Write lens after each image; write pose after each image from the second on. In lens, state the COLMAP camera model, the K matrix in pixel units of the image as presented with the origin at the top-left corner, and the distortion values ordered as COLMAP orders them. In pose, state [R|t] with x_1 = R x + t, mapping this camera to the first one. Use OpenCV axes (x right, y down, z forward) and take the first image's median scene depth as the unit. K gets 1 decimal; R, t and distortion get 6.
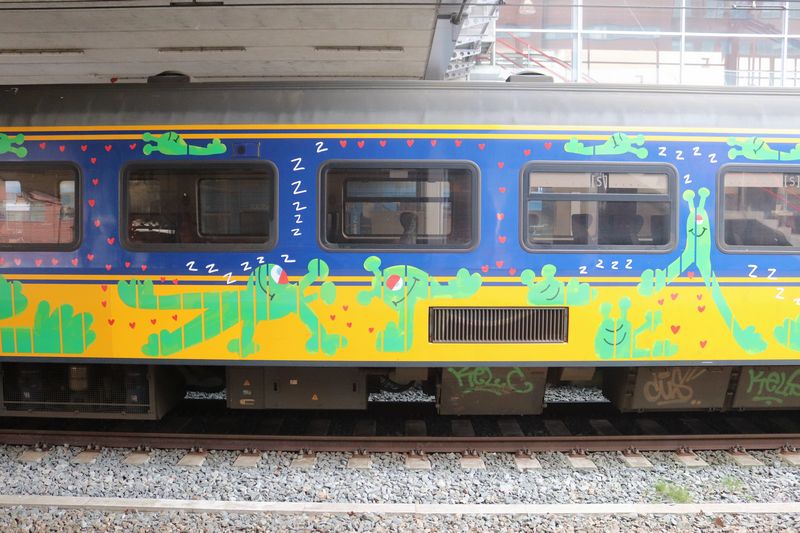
lens RADIAL K [[757.4, 0, 400.0], [0, 757.4, 266.5], [0, 0, 1]] dist [-0.042892, -0.000353]
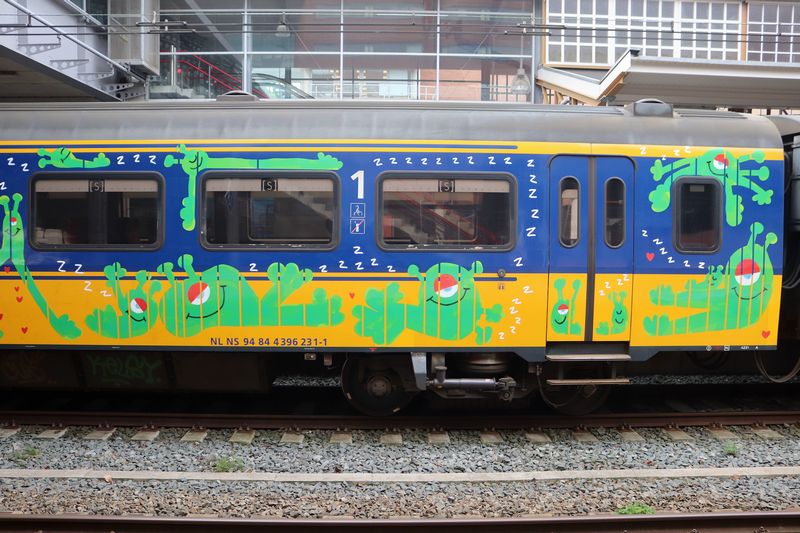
lens RADIAL K [[673.7, 0, 400.6], [0, 673.7, 251.0], [0, 0, 1]] dist [-0.063315, 0.000412]
pose [[0.999805, -0.002631, -0.019588, 0.997483], [0.002270, 0.999827, -0.018441, 0.002839], [0.019633, 0.018393, 0.999638, 0.011318]]
